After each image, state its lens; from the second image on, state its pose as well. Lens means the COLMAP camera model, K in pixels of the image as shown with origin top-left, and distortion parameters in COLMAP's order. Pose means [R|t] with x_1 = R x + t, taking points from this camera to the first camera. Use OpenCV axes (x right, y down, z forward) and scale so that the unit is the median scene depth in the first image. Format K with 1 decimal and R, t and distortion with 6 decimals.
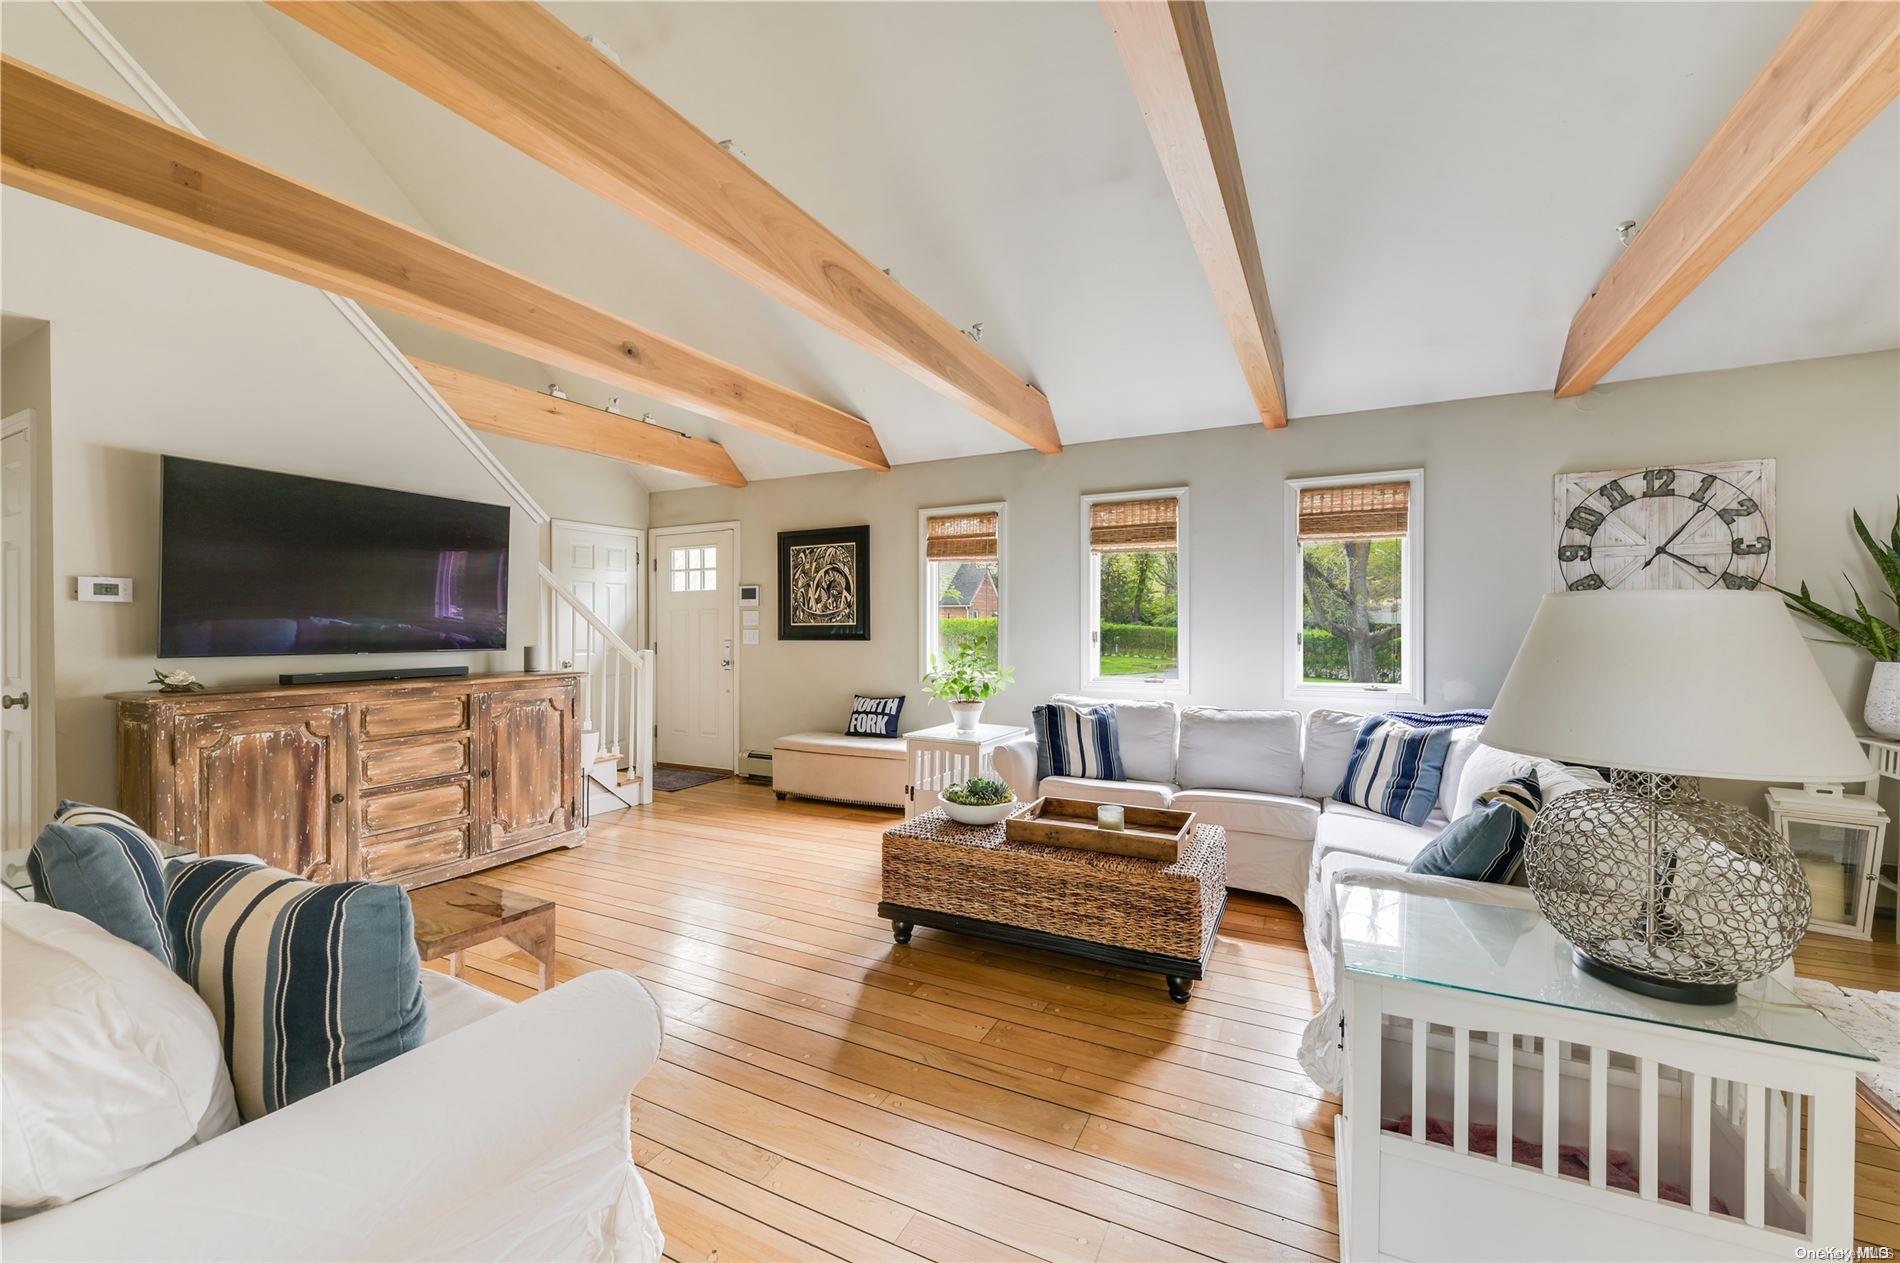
lens RADIAL K [[762.2, 0, 949.6], [0, 762.2, 632.6], [0, 0, 1]] dist [-0.001004, 0.000119]
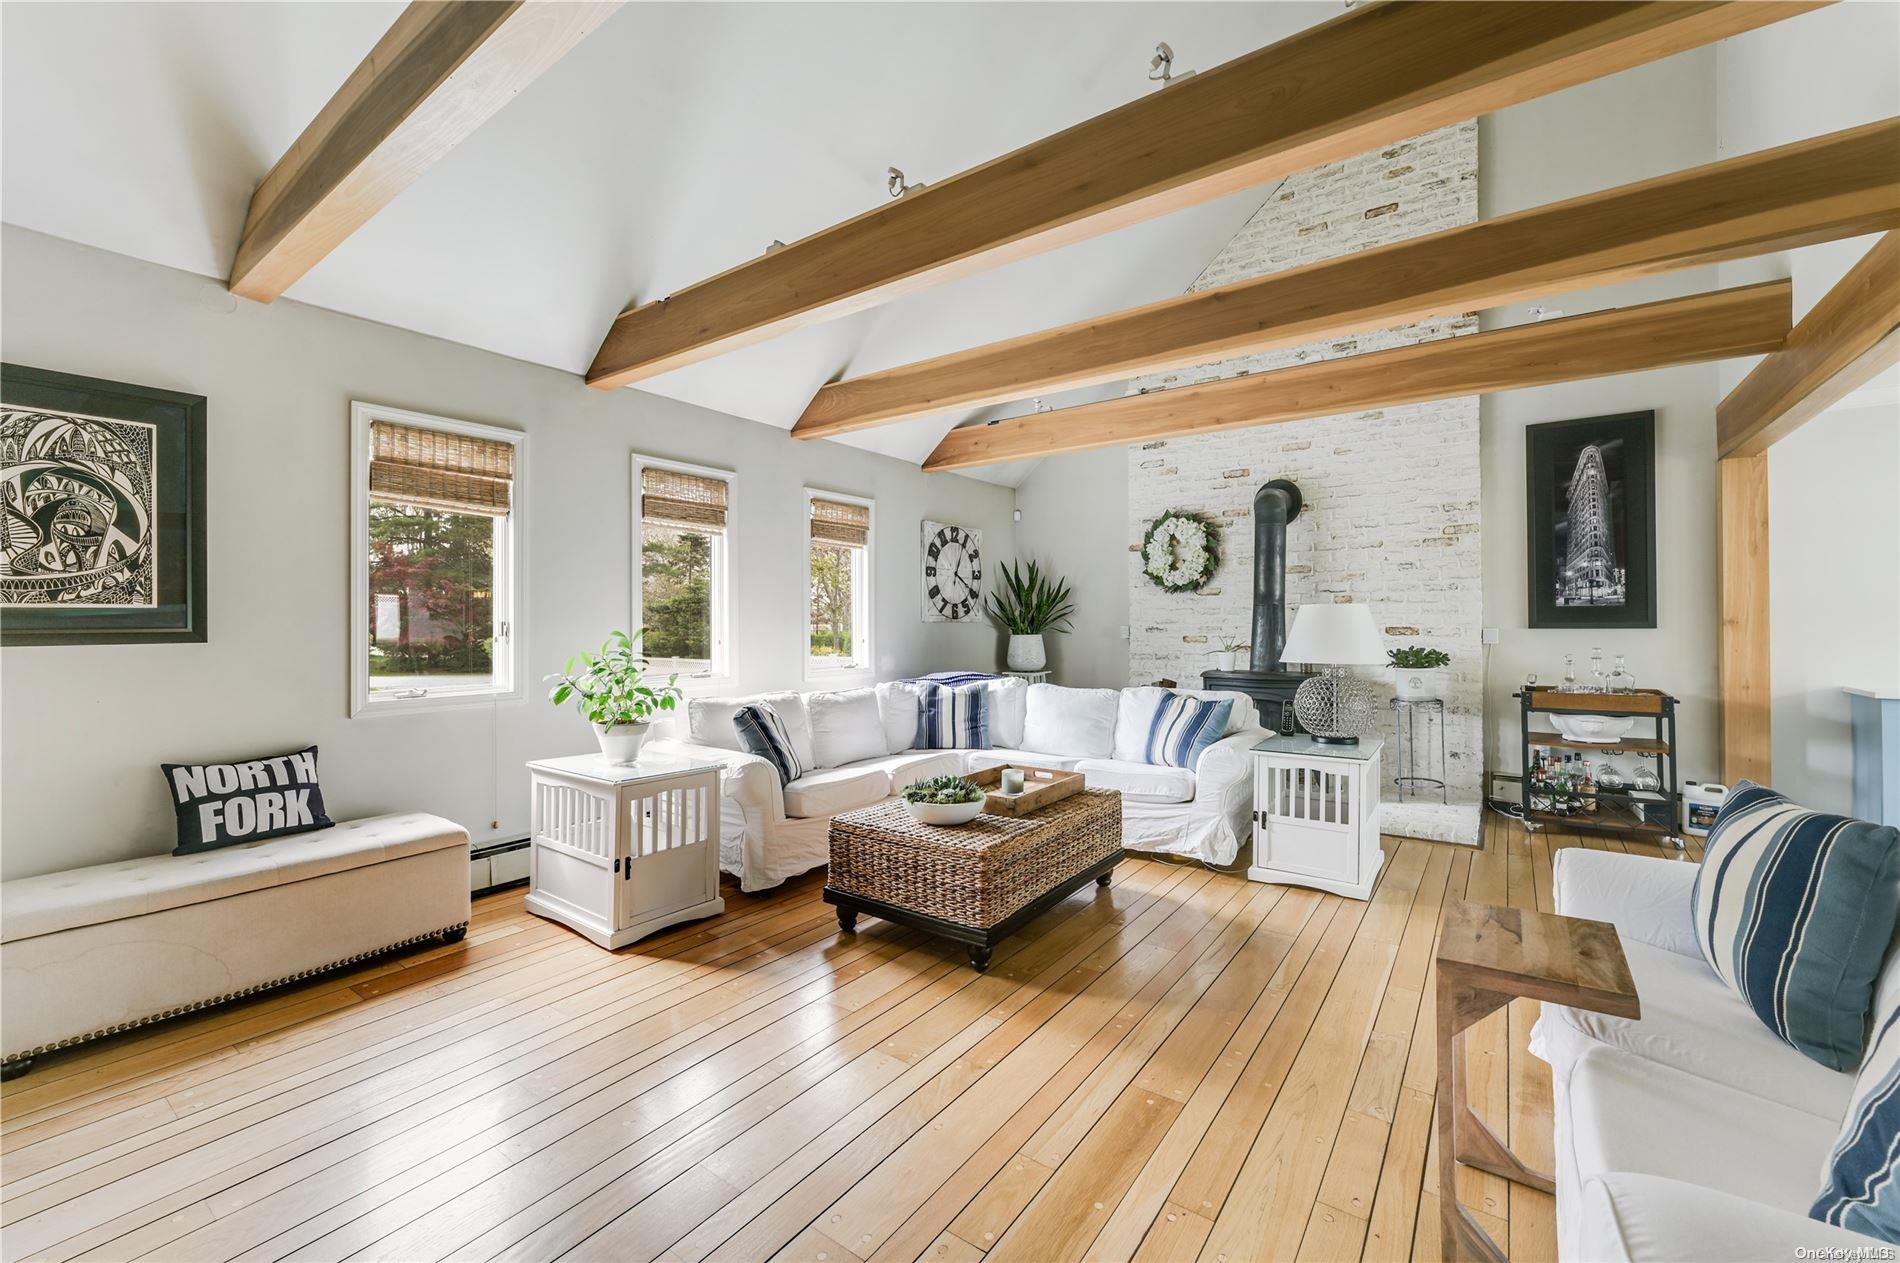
lens RADIAL K [[762.2, 0, 950.1], [0, 762.2, 621.7], [0, 0, 1]] dist [-0.001004, 0.000119]
pose [[0.154457, -0.000398, 0.987999, -0.598953], [0.008177, 0.999966, -0.000875, 0.002079], [-0.987966, 0.008214, 0.154455, 0.570645]]
